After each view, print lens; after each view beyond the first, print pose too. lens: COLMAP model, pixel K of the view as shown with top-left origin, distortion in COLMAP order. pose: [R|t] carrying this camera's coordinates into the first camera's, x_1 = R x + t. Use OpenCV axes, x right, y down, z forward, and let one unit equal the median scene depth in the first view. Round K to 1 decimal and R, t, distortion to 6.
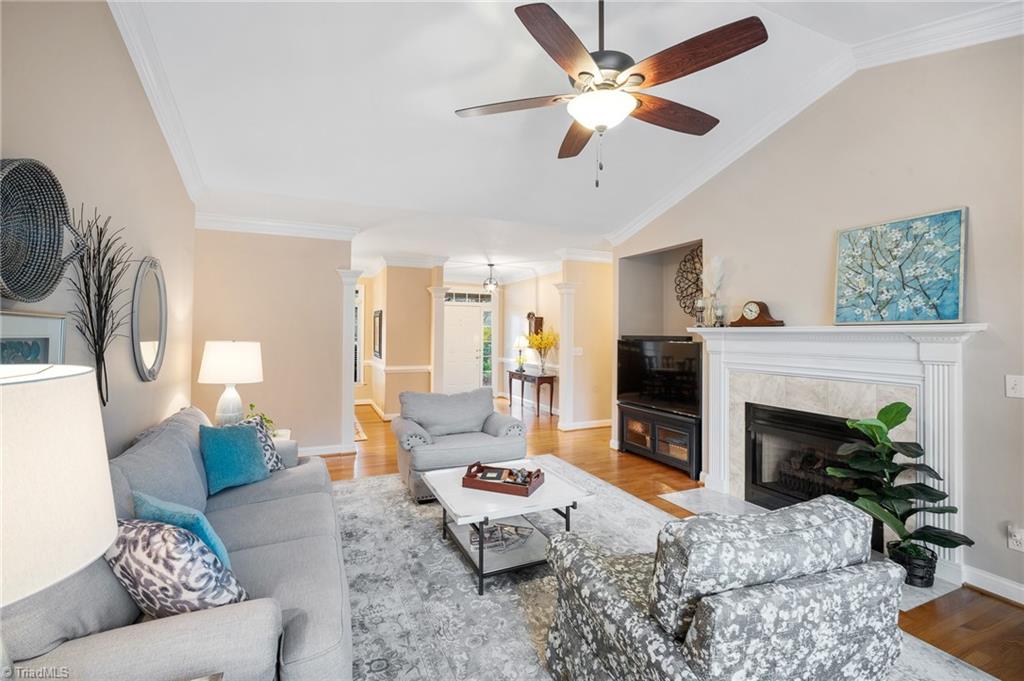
lens RADIAL K [[443.2, 0, 510.2], [0, 443.2, 326.5], [0, 0, 1]] dist [-0.009925, 0.000321]
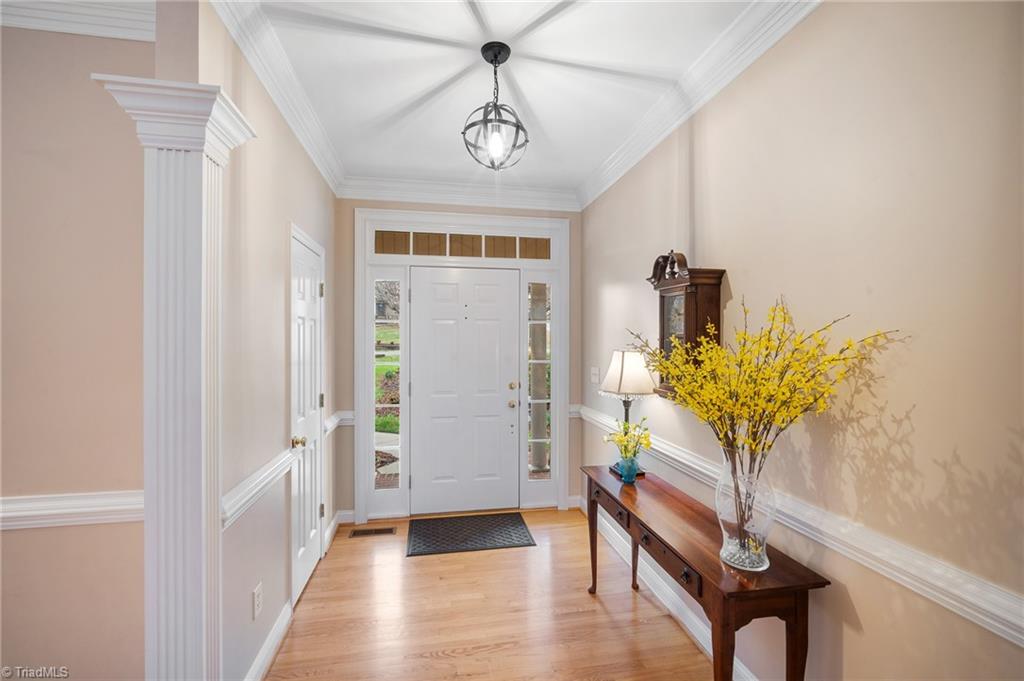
lens RADIAL K [[453.3, 0, 513.0], [0, 453.3, 336.0], [0, 0, 1]] dist [-0.018790, 0.006965]
pose [[0.970715, -0.004187, -0.240198, 0.054080], [0.006779, 0.999927, 0.009968, 0.023892], [0.240139, -0.011304, 0.970673, 1.714316]]
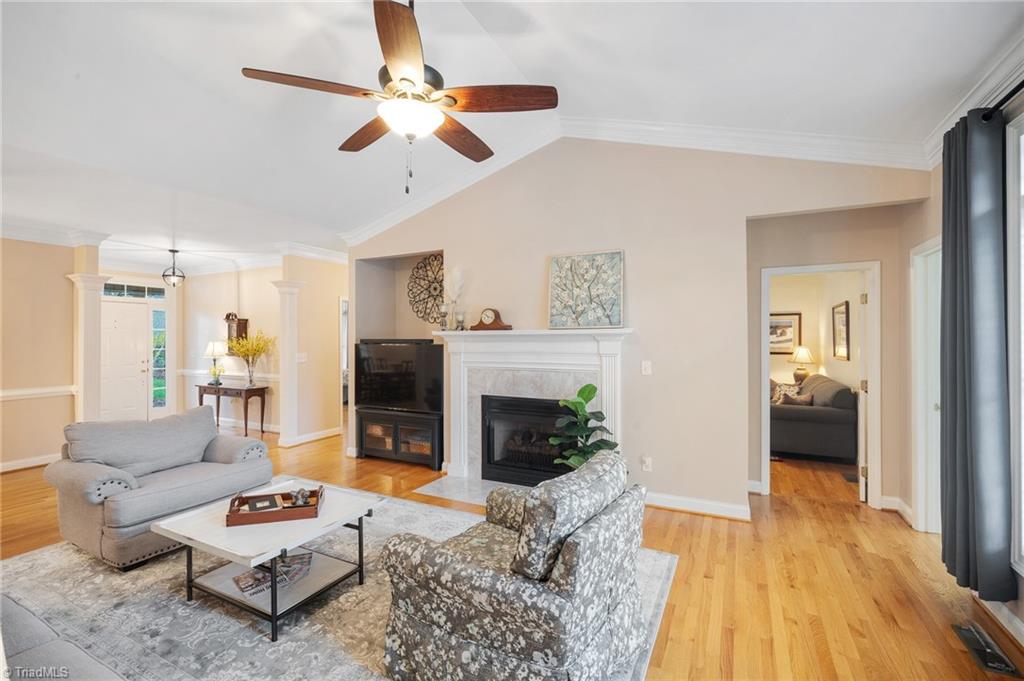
lens RADIAL K [[453.3, 0, 513.0], [0, 453.3, 336.0], [0, 0, 1]] dist [-0.018790, 0.006965]
pose [[0.781331, -0.008488, 0.624059, -0.157404], [-0.000113, 0.999906, 0.013741, -0.000807], [-0.624117, -0.010806, 0.781256, 0.019062]]
